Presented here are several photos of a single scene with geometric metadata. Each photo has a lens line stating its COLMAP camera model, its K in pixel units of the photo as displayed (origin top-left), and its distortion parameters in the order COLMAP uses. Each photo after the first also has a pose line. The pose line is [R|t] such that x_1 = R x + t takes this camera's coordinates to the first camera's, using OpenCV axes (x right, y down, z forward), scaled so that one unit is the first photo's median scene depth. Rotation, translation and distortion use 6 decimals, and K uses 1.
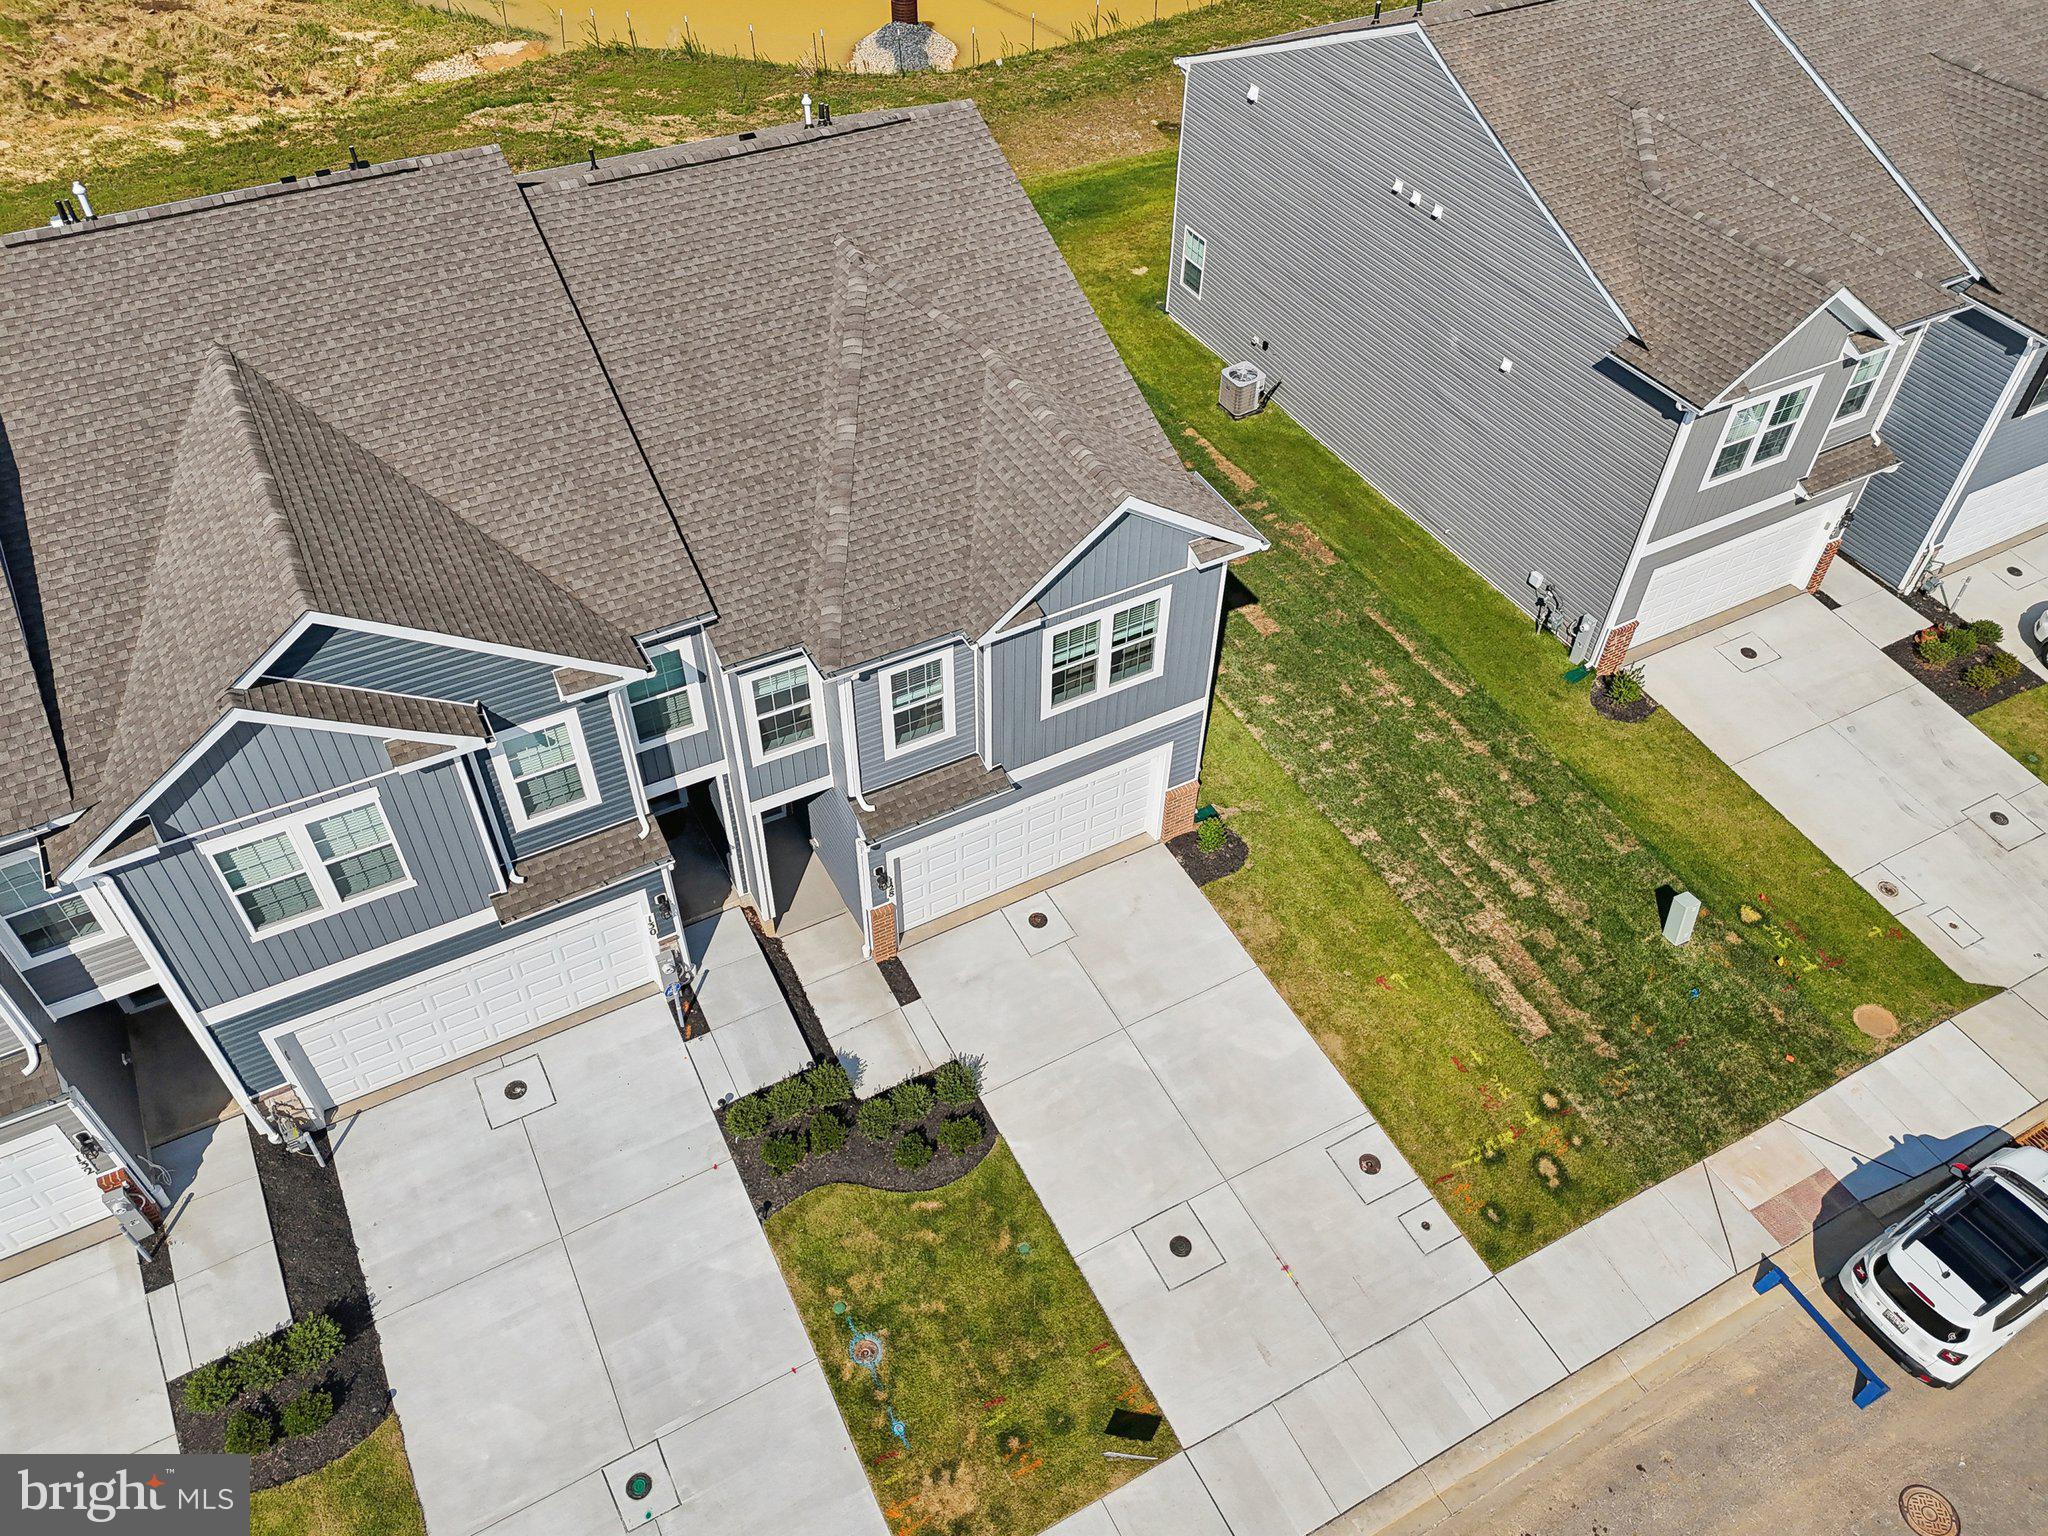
lens RADIAL K [[1512.1, 0, 1025.9], [0, 1512.1, 763.3], [0, 0, 1]] dist [0.078079, -0.080591]
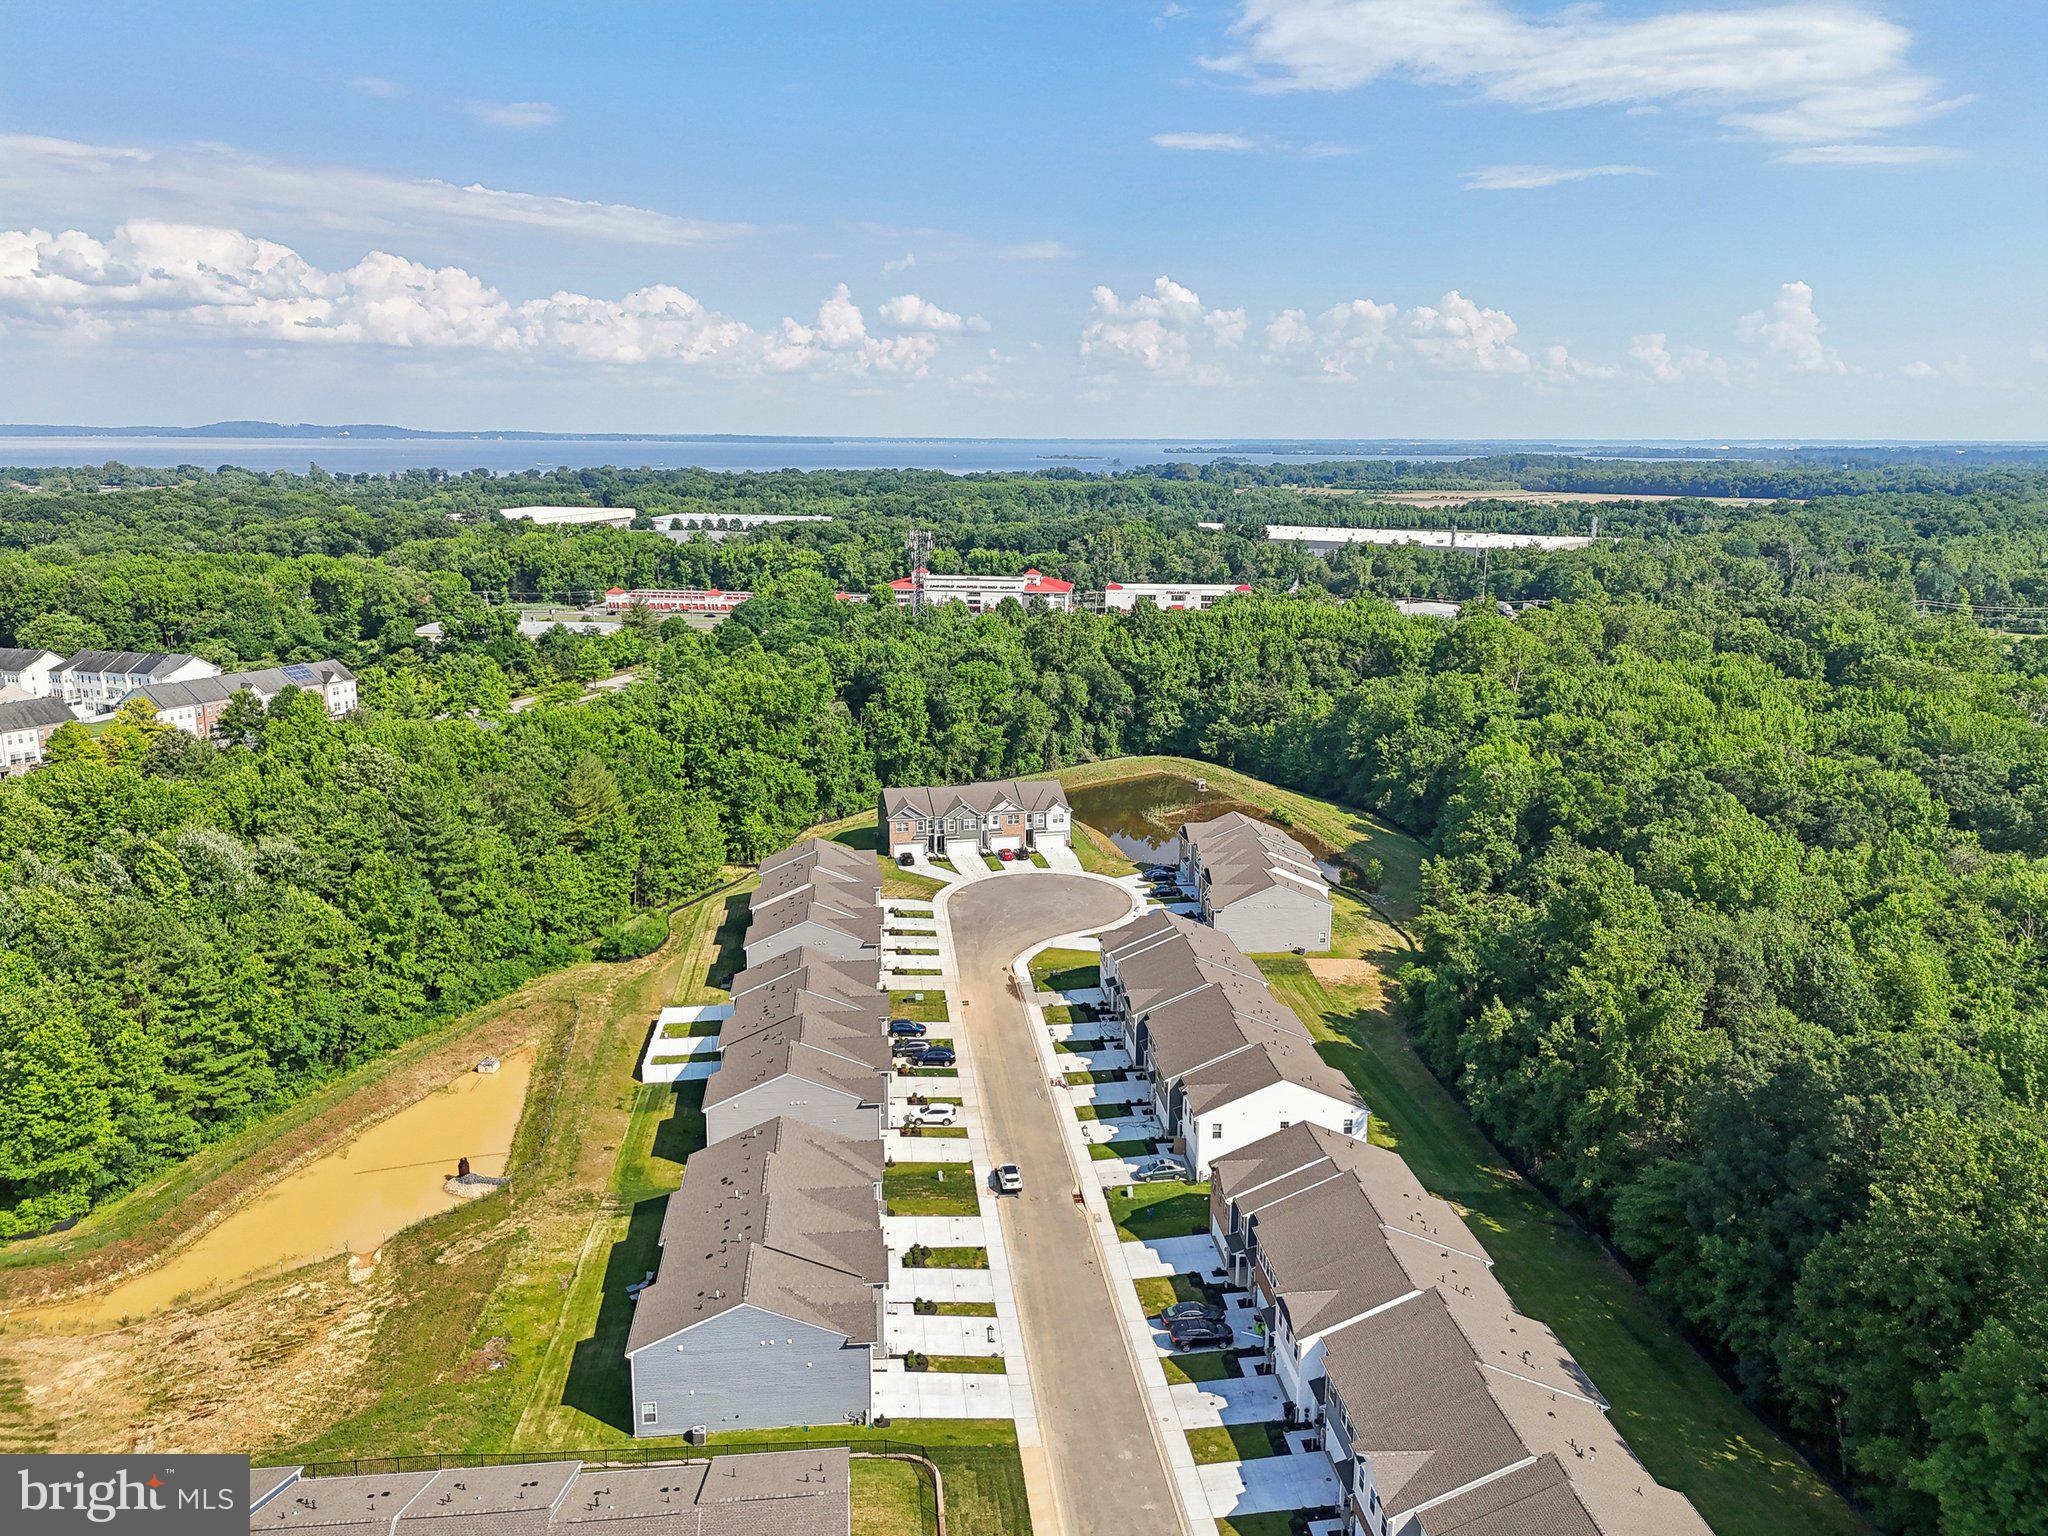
lens RADIAL K [[1510.7, 0, 1009.3], [0, 1510.7, 742.9], [0, 0, 1]] dist [0.096678, -0.088458]
pose [[0.386342, -0.196400, 0.901203, -4.403861], [0.656571, 0.744793, -0.119155, -0.262142], [-0.647808, 0.637738, 0.416696, -2.617541]]
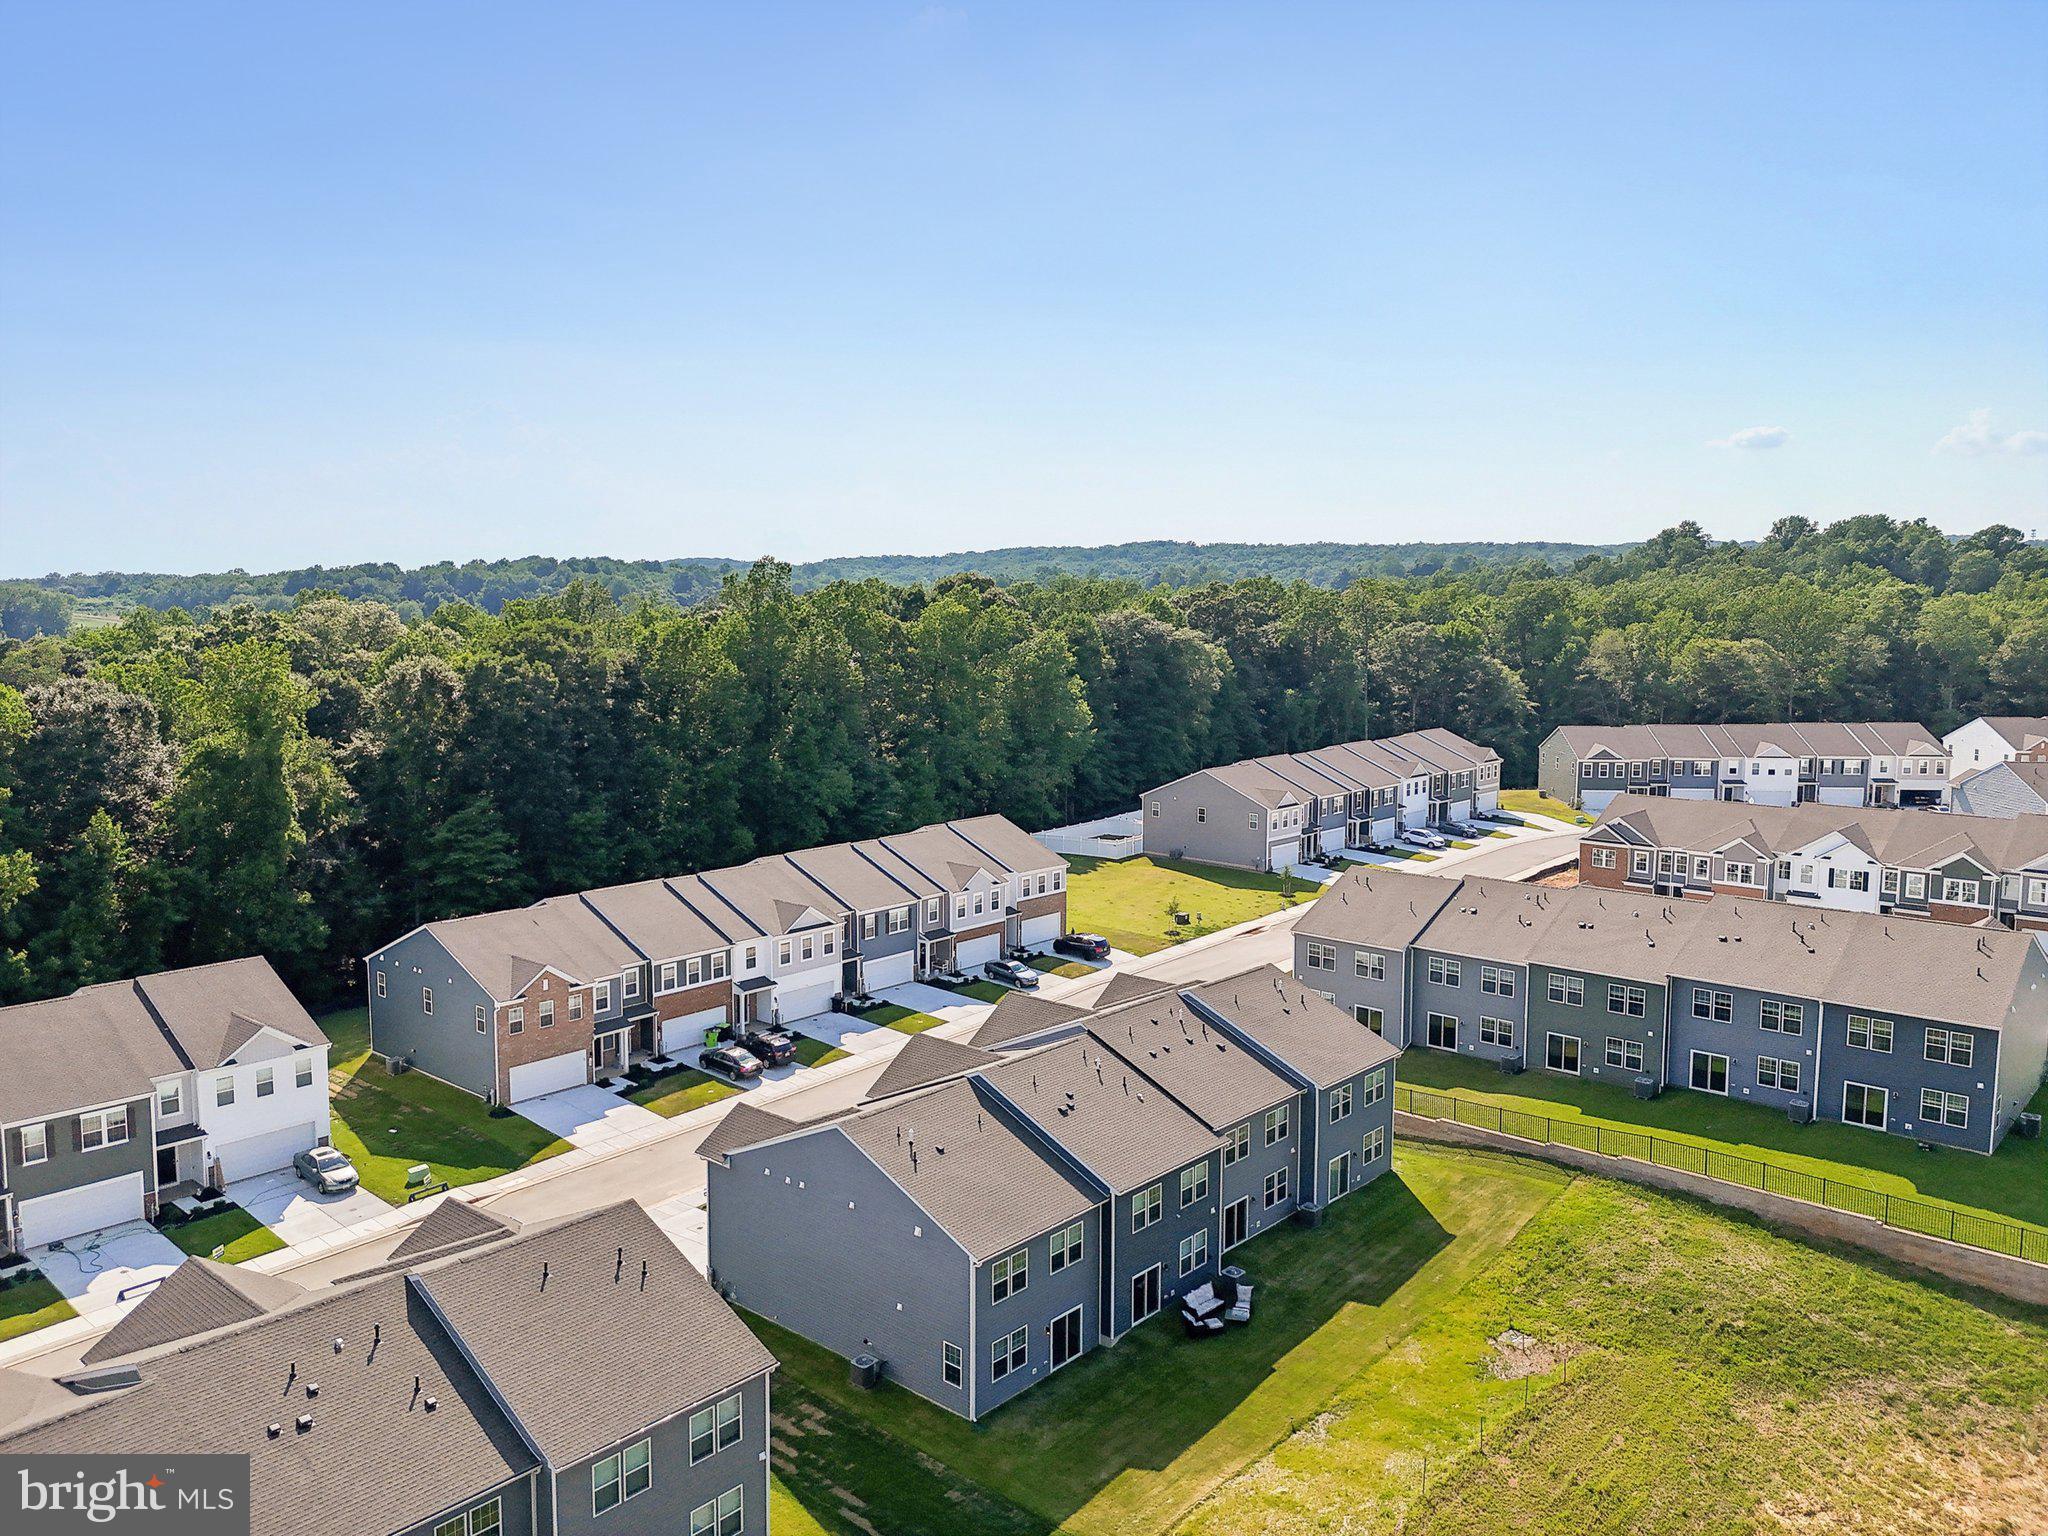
lens RADIAL K [[1510.3, 0, 1026.6], [0, 1510.3, 764.1], [0, 0, 1]] dist [0.087242, -0.096504]
pose [[-0.938323, 0.020232, -0.345167, 0.519940], [-0.257950, 0.623798, 0.737793, -2.757737], [0.230241, 0.781324, -0.580105, 2.118115]]
